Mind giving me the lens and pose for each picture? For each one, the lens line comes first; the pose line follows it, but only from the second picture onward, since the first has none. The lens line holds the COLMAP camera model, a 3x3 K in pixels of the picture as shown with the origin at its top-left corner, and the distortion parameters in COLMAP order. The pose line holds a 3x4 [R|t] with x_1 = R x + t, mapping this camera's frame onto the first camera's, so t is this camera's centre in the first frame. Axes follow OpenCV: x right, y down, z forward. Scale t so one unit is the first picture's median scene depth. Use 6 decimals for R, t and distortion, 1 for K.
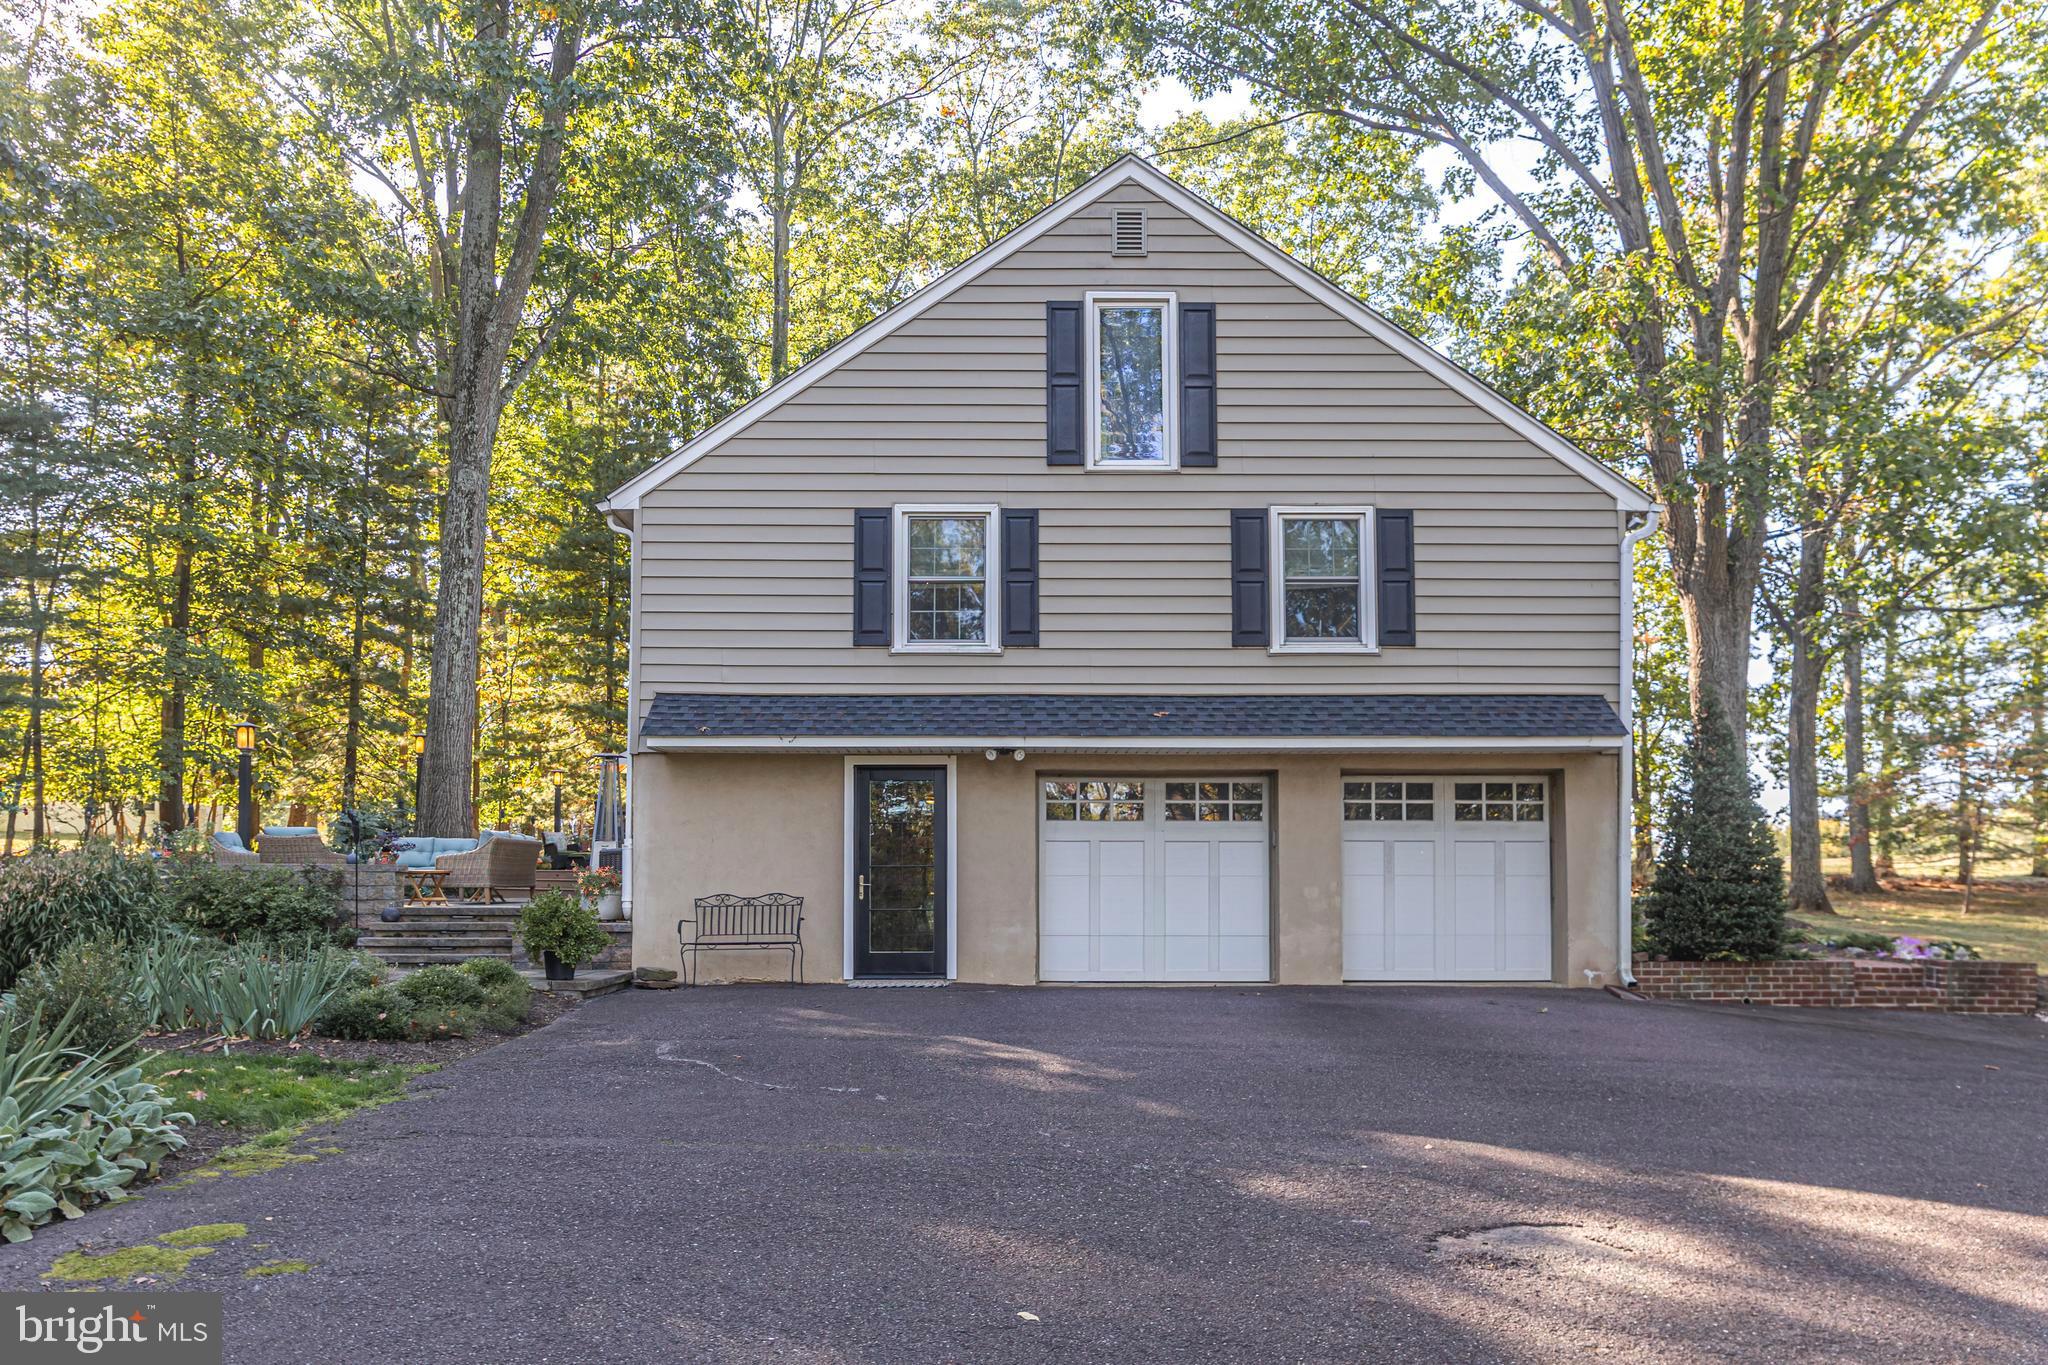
lens RADIAL K [[1415.7, 0, 1025.0], [0, 1415.7, 788.6], [0, 0, 1]] dist [-0.024754, -0.000433]
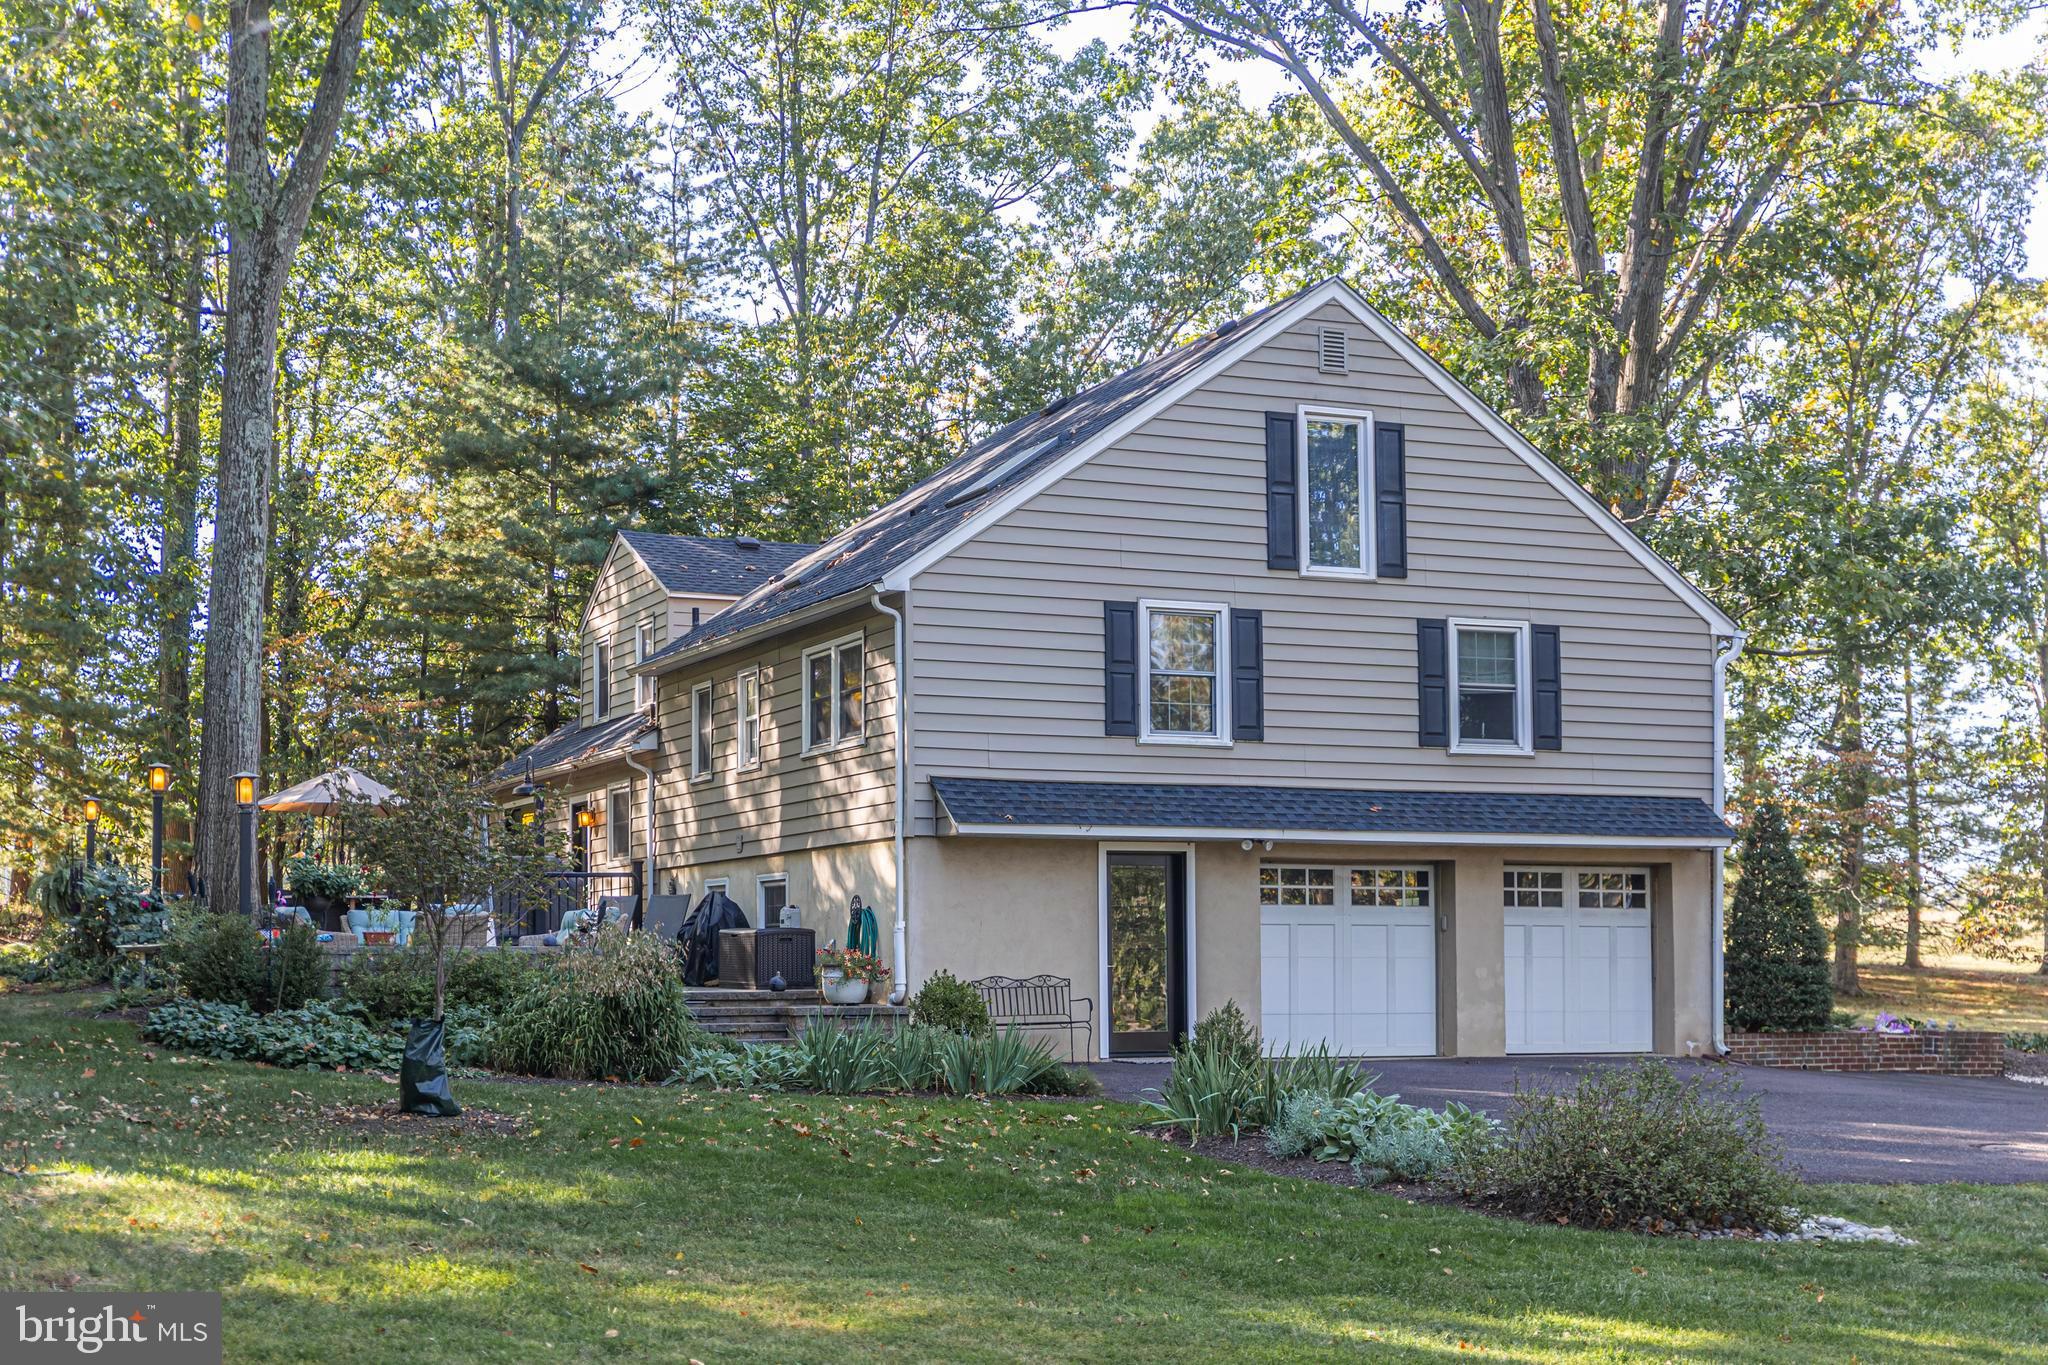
lens RADIAL K [[2788.7, 0, 974.5], [0, 2788.7, 830.3], [0, 0, 1]] dist [-0.018208, 0.000000]
pose [[0.919959, 0.016059, 0.391685, -0.998007], [-0.014707, 0.999871, -0.006452, -0.017144], [-0.391738, 0.000175, 0.920077, -0.827307]]
